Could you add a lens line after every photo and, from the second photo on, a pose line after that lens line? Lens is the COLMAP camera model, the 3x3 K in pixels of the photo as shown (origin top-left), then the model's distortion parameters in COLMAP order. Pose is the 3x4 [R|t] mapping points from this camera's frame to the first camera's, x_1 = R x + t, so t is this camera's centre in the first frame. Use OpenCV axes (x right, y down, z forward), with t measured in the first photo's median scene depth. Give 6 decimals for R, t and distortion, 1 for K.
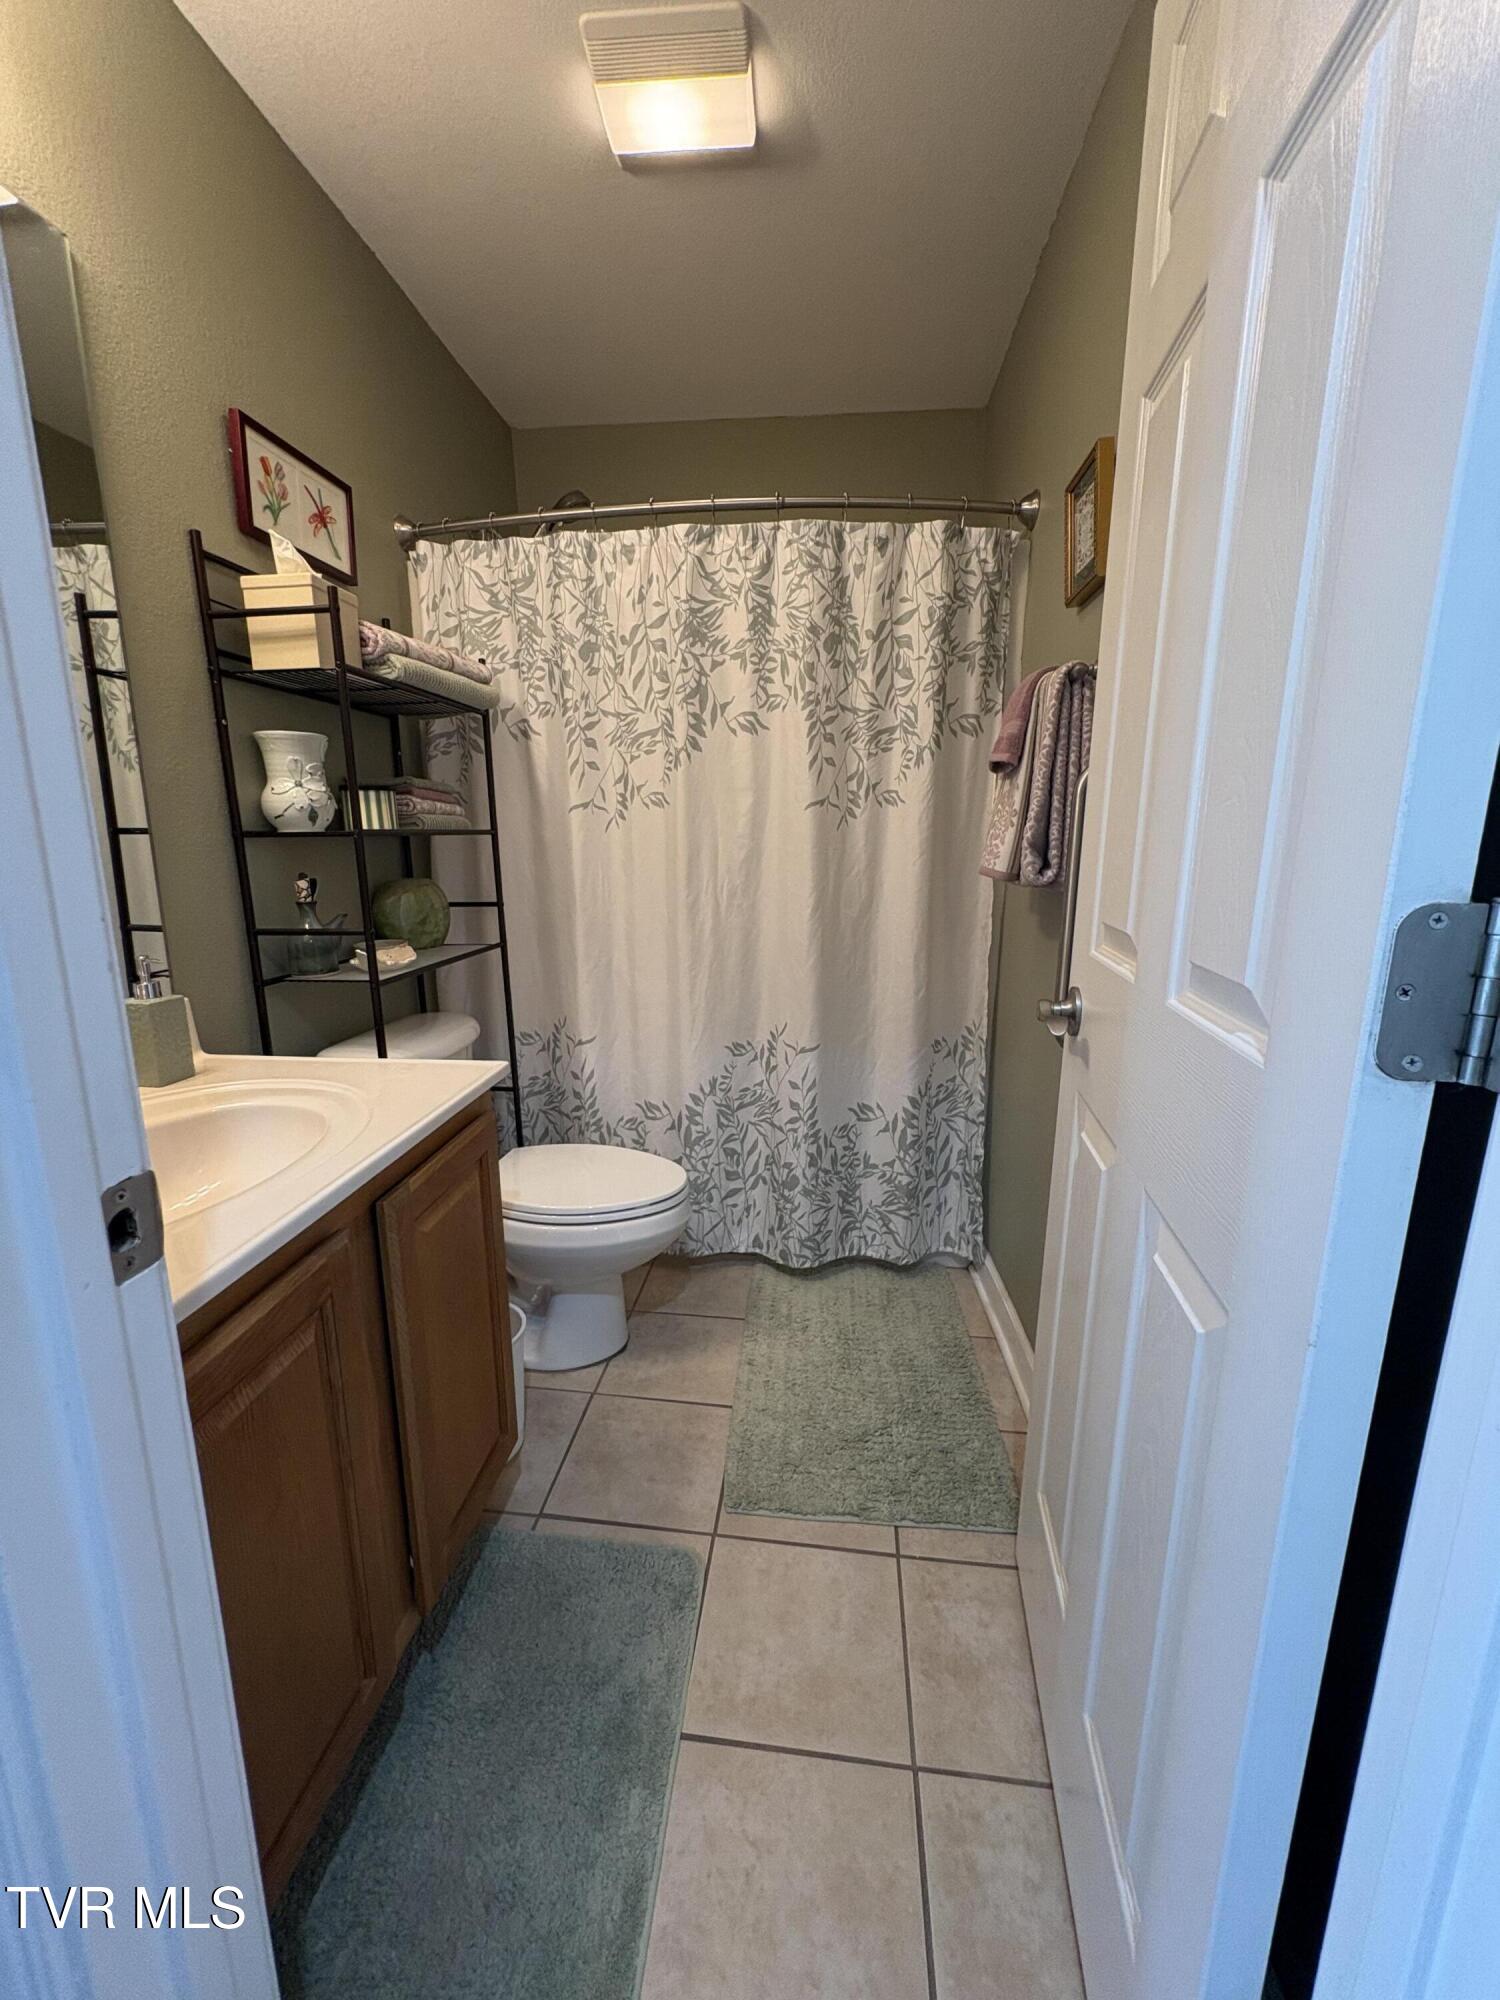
lens RADIAL K [[790.5, 0, 750.0], [0, 790.5, 1000.0], [0, 0, 1]] dist [0.000324, 0.000463]
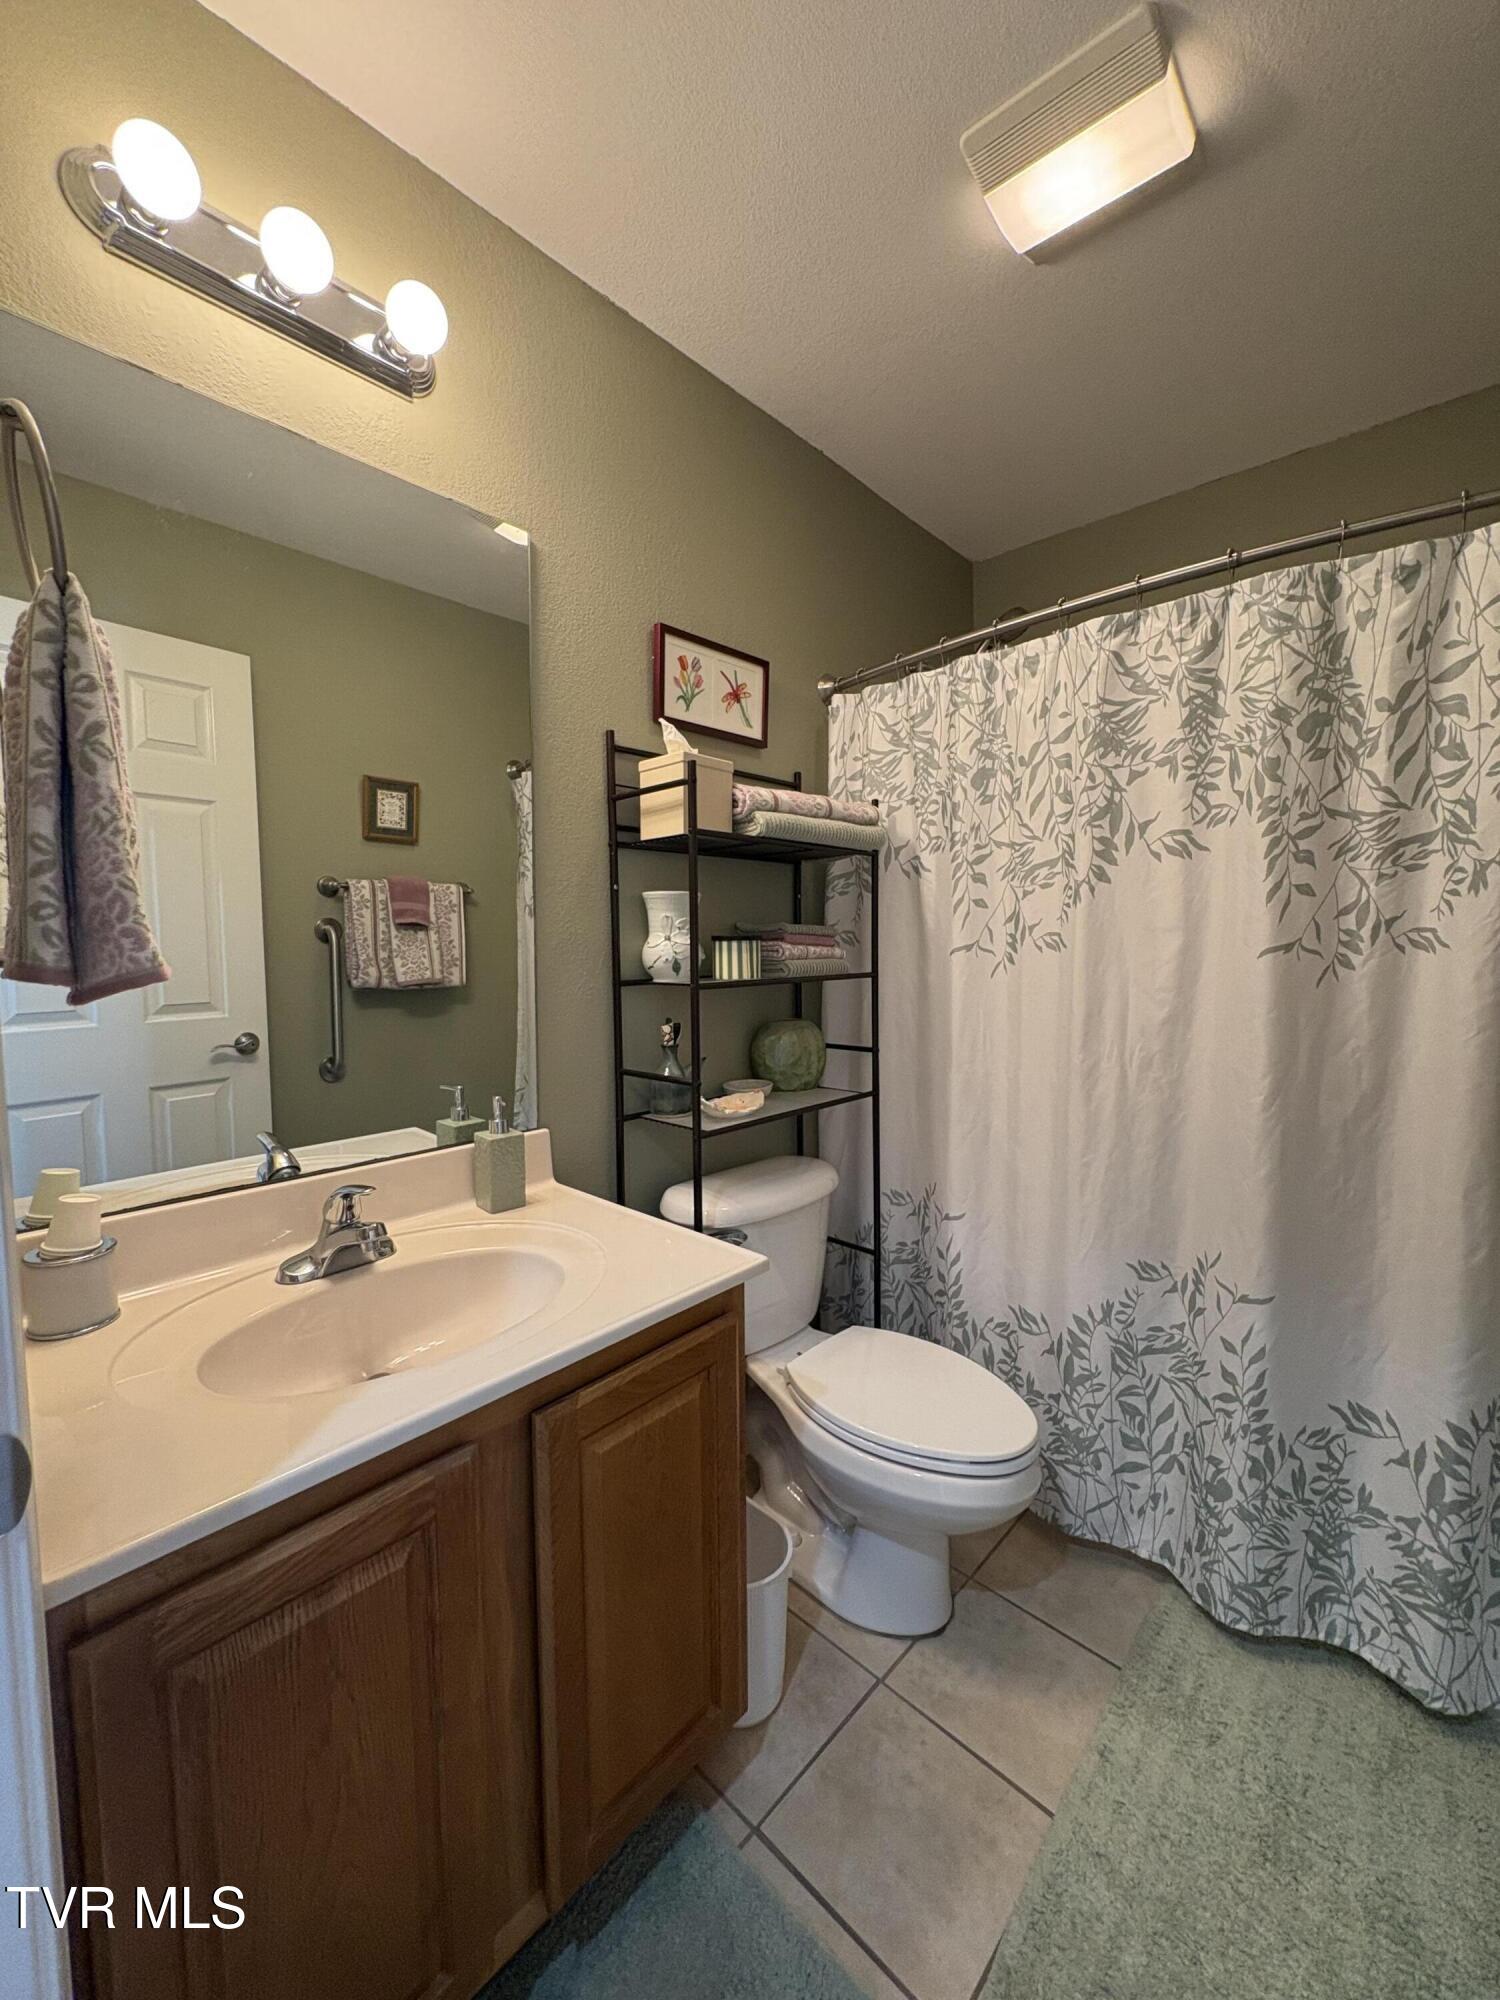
lens RADIAL K [[793.5, 0, 754.1], [0, 793.5, 1000.5], [0, 0, 1]] dist [-0.000166, 0.000393]
pose [[0.800012, 0.045108, -0.598286, 0.133849], [-0.120967, 0.988819, -0.087202, -0.085567], [0.587663, 0.142136, 0.796524, 0.173981]]
